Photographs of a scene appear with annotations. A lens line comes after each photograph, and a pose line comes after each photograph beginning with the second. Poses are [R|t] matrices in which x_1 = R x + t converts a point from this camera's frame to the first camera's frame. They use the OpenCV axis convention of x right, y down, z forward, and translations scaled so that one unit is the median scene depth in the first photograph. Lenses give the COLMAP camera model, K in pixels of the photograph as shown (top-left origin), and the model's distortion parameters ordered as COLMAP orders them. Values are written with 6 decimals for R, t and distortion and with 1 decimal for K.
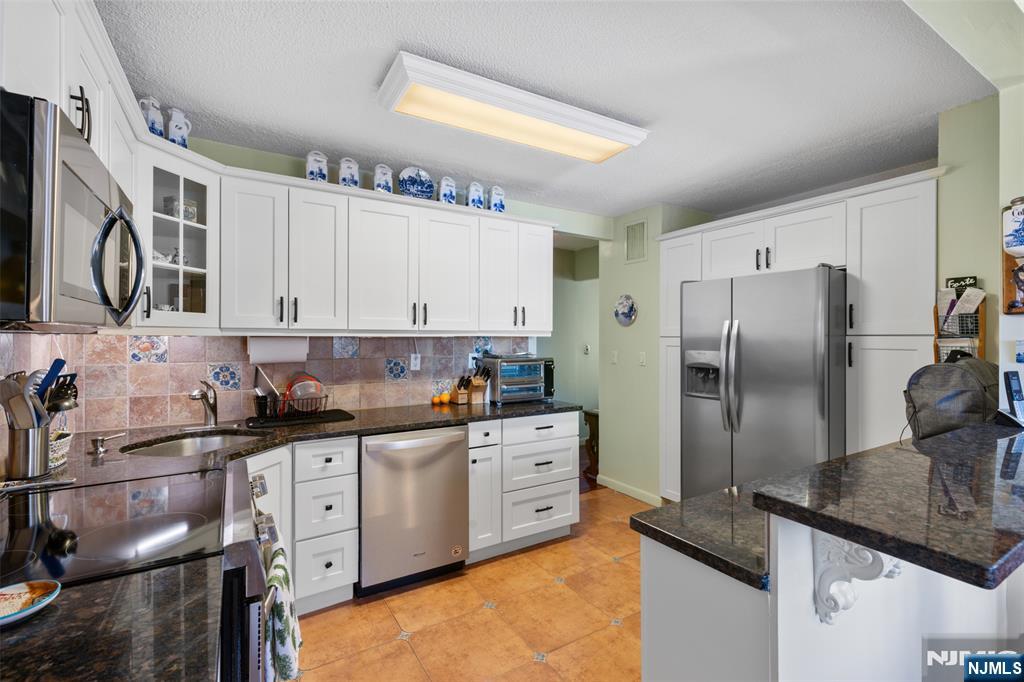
lens RADIAL K [[460.9, 0, 512.0], [0, 460.9, 336.2], [0, 0, 1]] dist [0.004578, -0.000296]
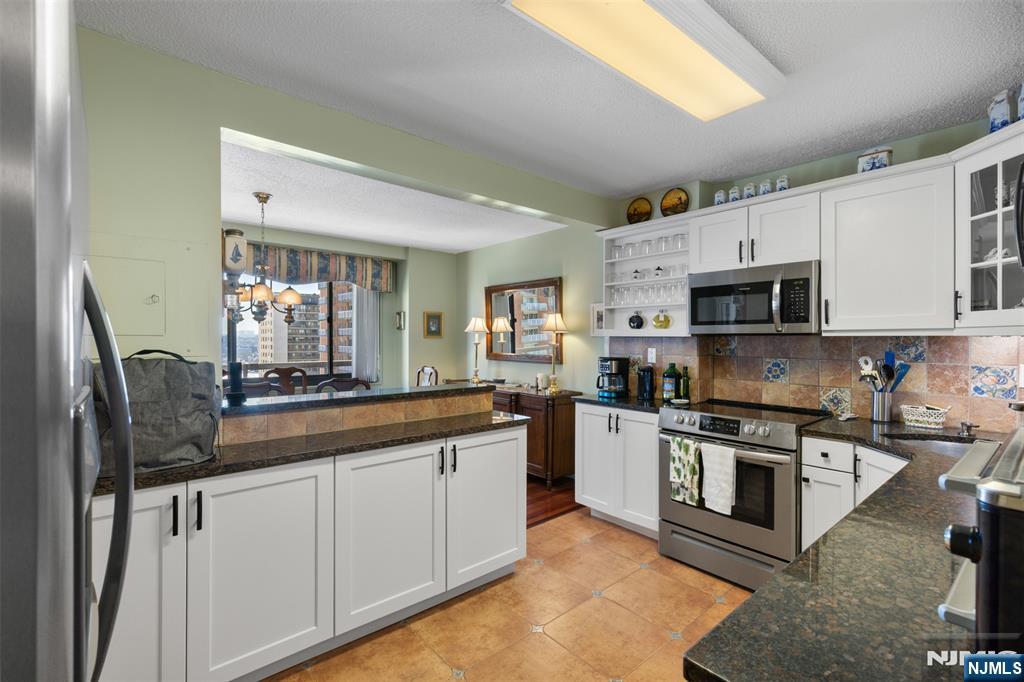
lens RADIAL K [[460.9, 0, 512.0], [0, 460.9, 336.2], [0, 0, 1]] dist [0.004578, -0.000296]
pose [[-0.987194, -0.000963, -0.159521, 0.285127], [-0.000093, 0.999985, -0.005464, 0.003335], [0.159524, -0.005379, -0.987179, 1.292765]]
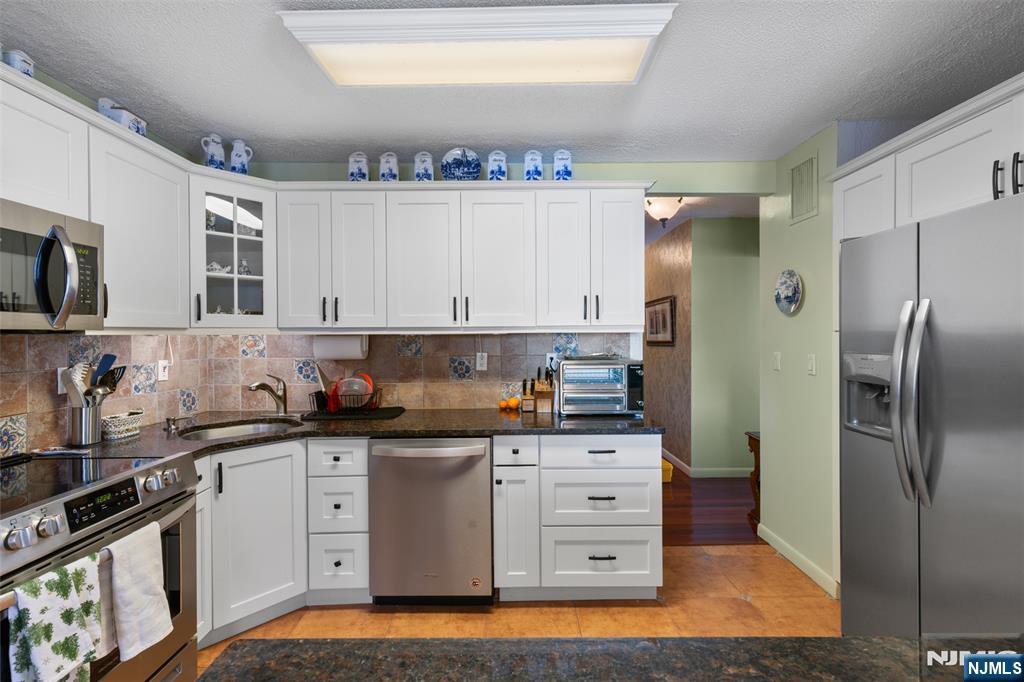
lens RADIAL K [[460.9, 0, 512.0], [0, 460.9, 336.2], [0, 0, 1]] dist [0.004578, -0.000296]
pose [[0.850389, -0.004442, -0.526136, 0.351993], [0.008734, 0.999946, 0.005674, 0.001031], [0.526082, -0.009420, 0.850382, 0.276428]]
